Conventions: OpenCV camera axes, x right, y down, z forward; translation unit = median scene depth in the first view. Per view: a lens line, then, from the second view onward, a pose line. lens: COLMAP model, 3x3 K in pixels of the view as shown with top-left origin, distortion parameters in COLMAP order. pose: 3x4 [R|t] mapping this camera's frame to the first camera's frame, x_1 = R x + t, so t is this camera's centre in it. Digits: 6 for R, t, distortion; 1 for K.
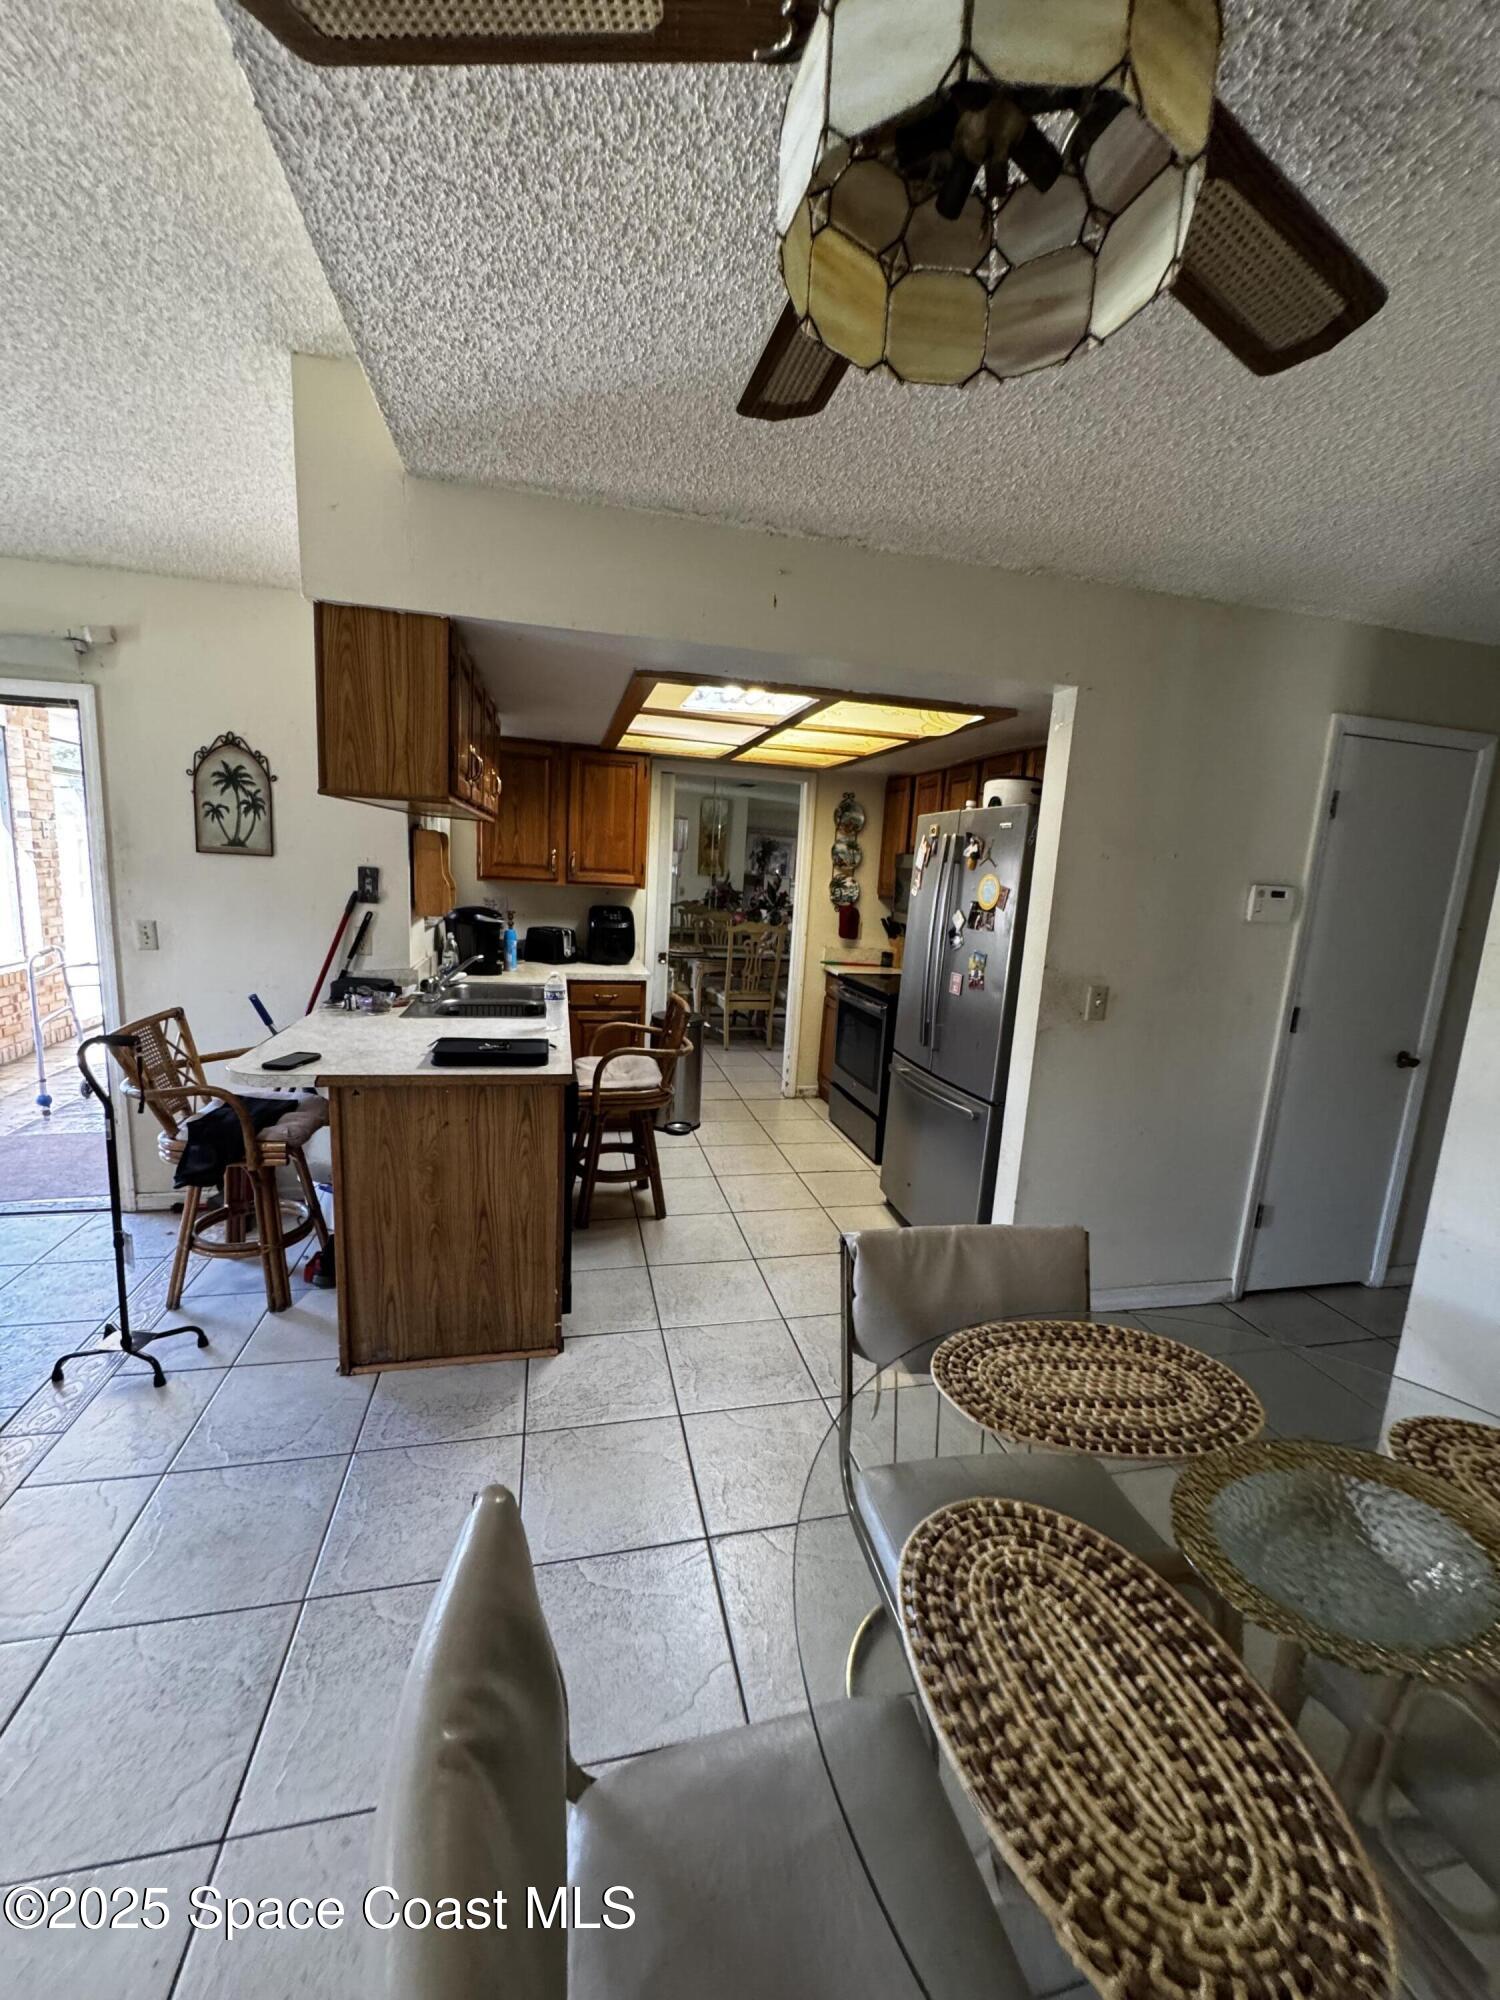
lens RADIAL K [[802.2, 0, 750.0], [0, 802.2, 1000.0], [0, 0, 1]] dist [-0.000111, -0.000075]
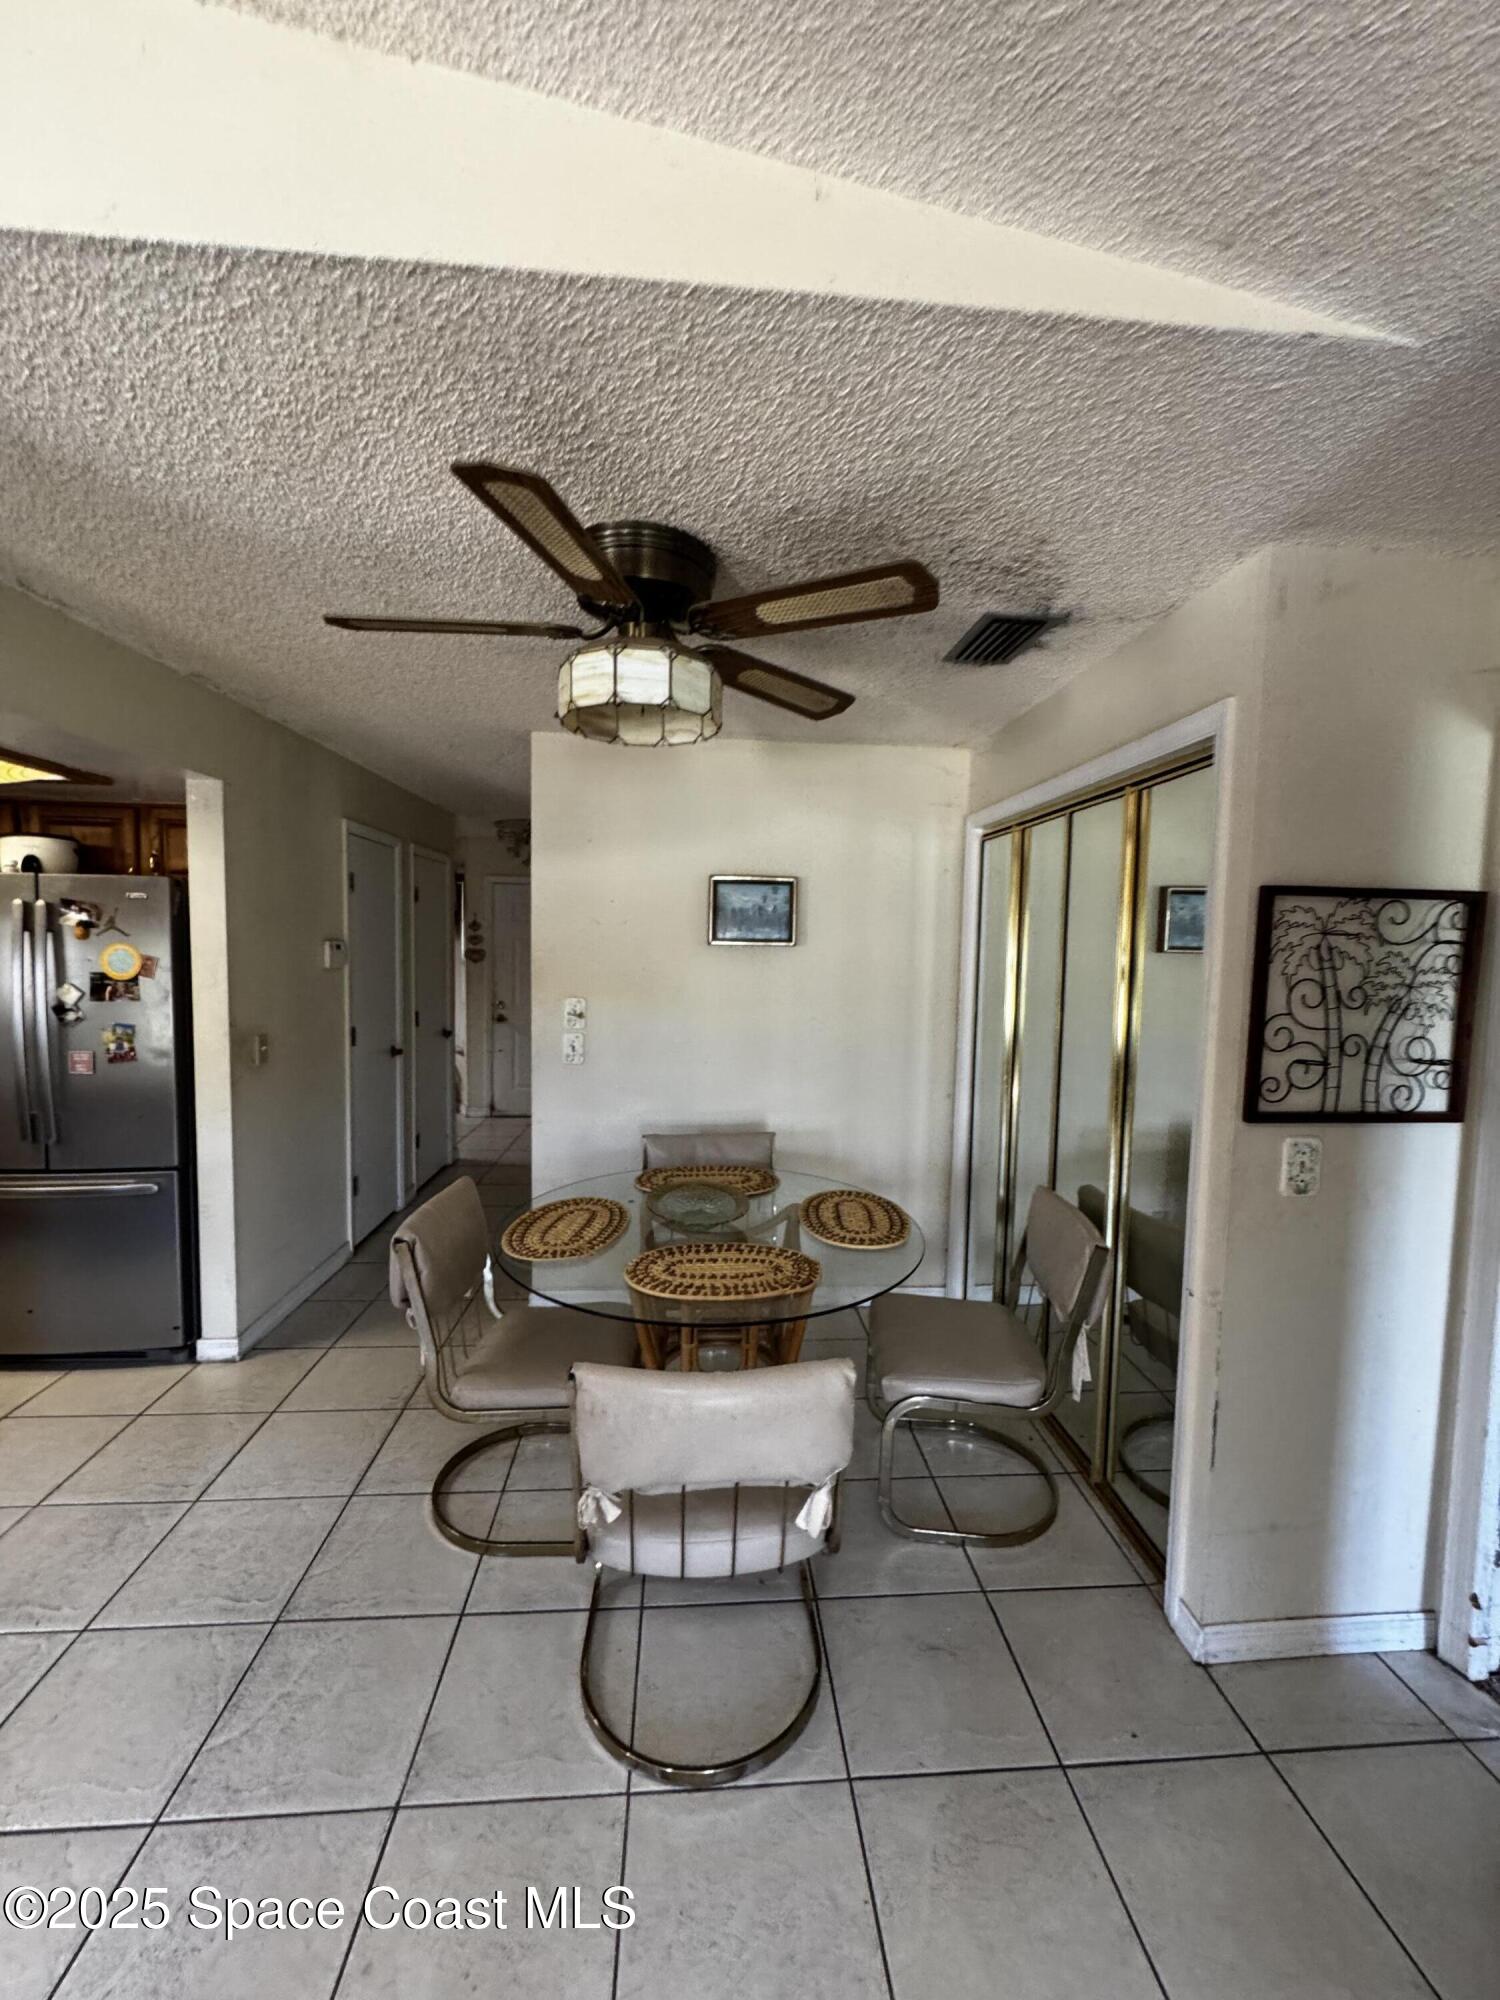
lens RADIAL K [[802.2, 0, 750.0], [0, 802.2, 1000.0], [0, 0, 1]] dist [-0.000111, -0.000075]
pose [[0.159061, -0.124011, 0.979449, -0.515558], [0.157219, 0.982601, 0.098878, -0.061730], [-0.974670, 0.138260, 0.175790, 0.083304]]
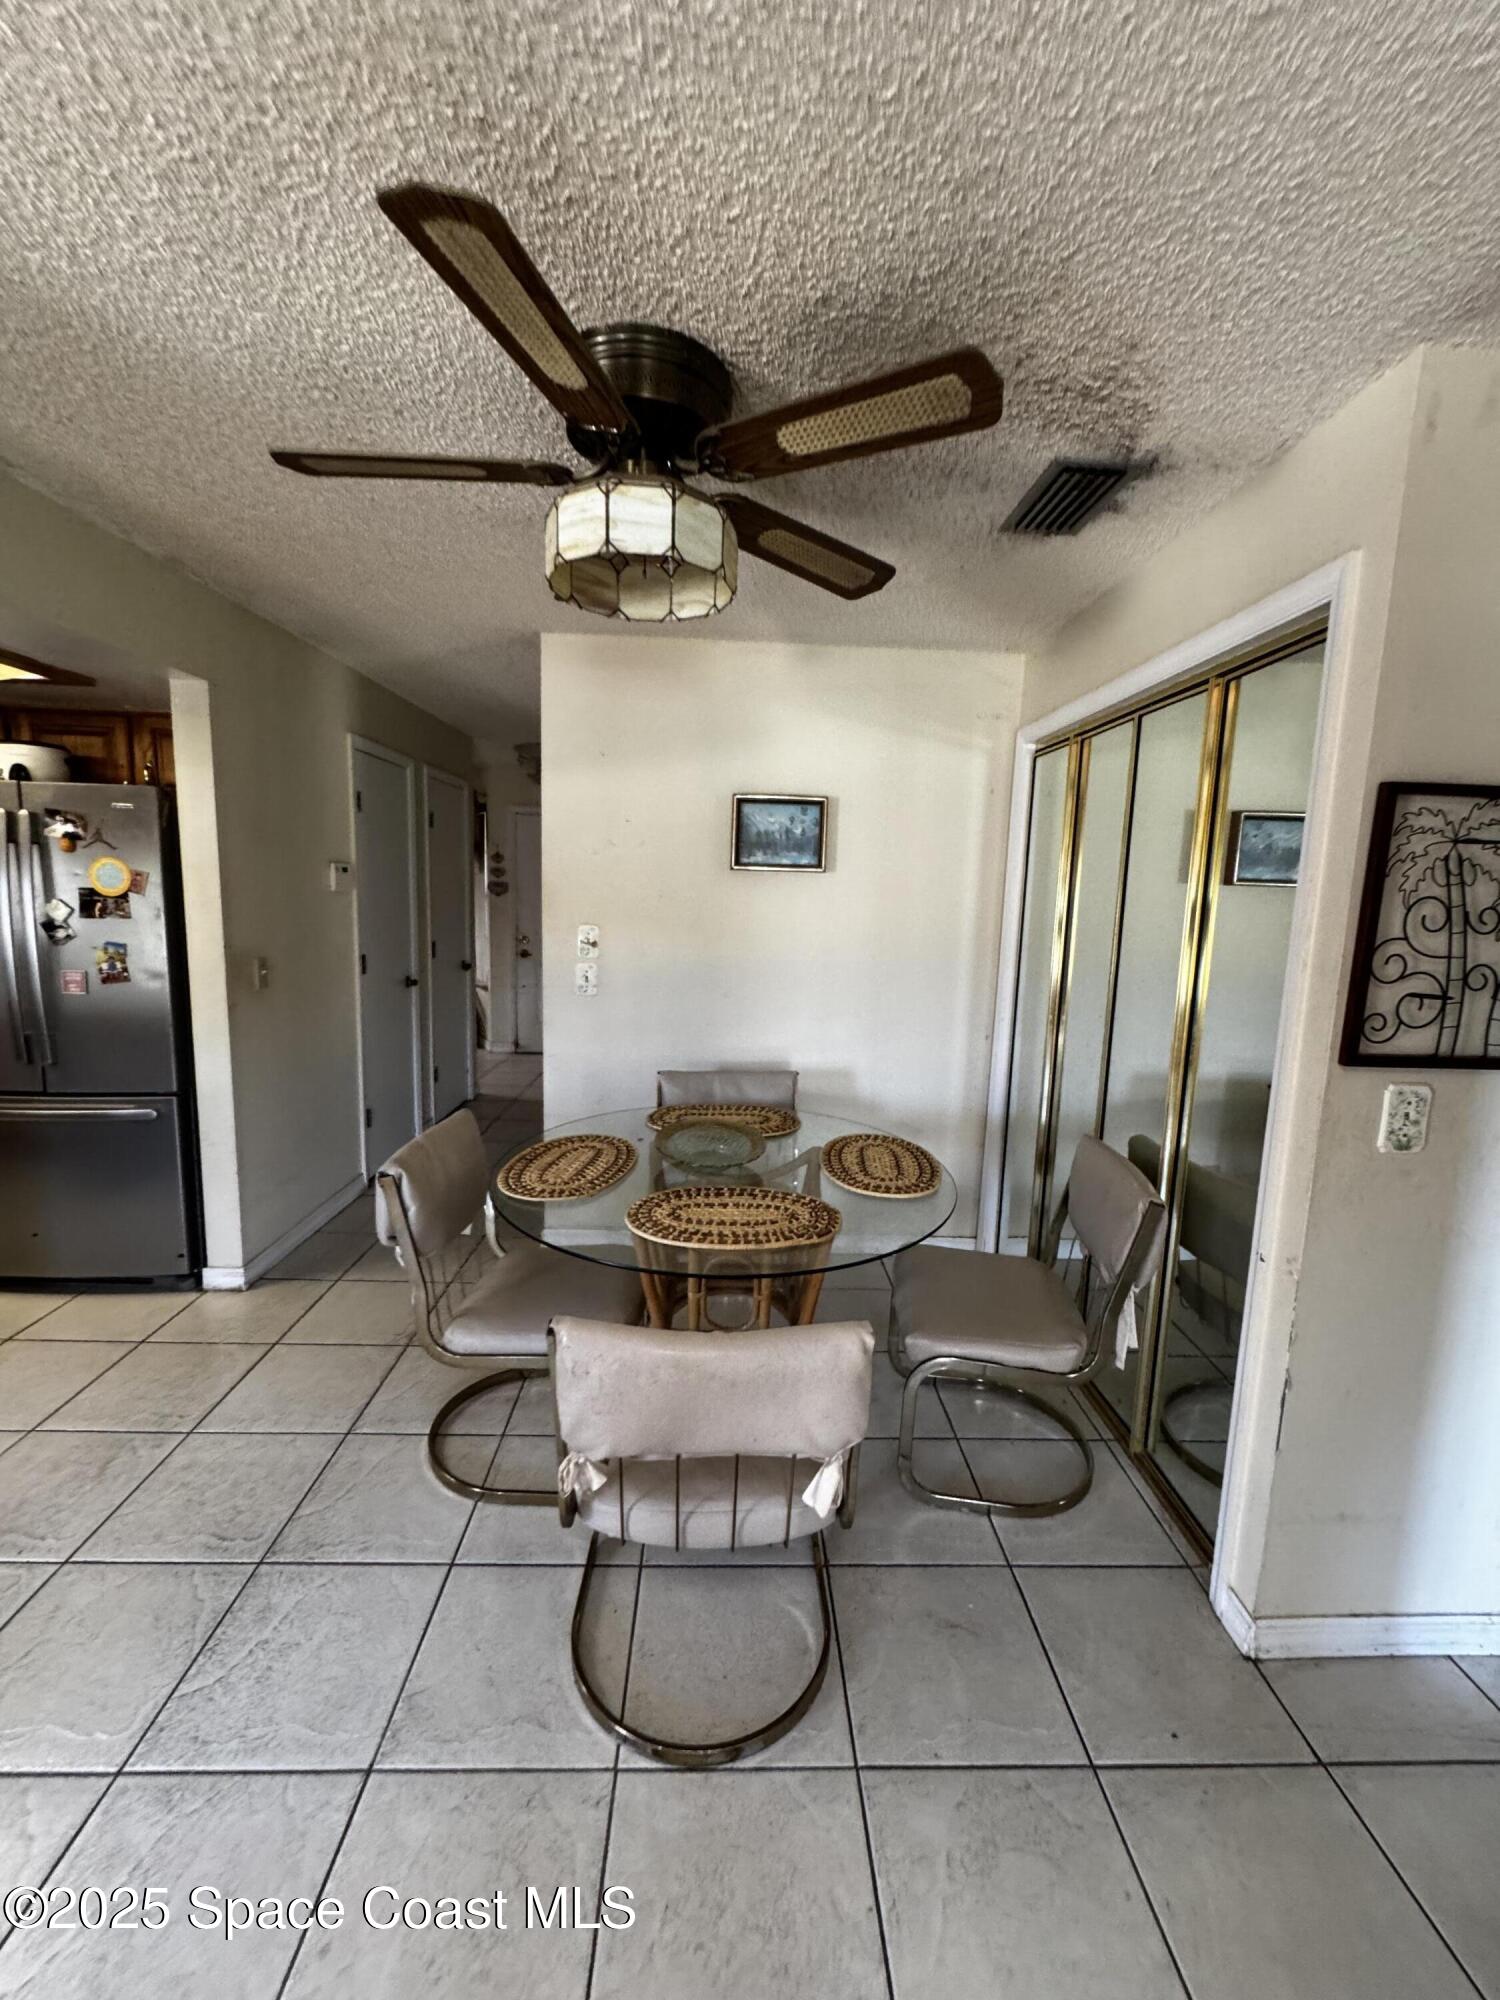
lens RADIAL K [[804.4, 0, 750.9], [0, 804.4, 994.8], [0, 0, 1]] dist [-0.000831, -0.000303]
pose [[0.201438, -0.180451, 0.962736, -0.447784], [0.145485, 0.977494, 0.152776, -0.033809], [-0.968637, 0.109288, 0.223157, 0.085962]]
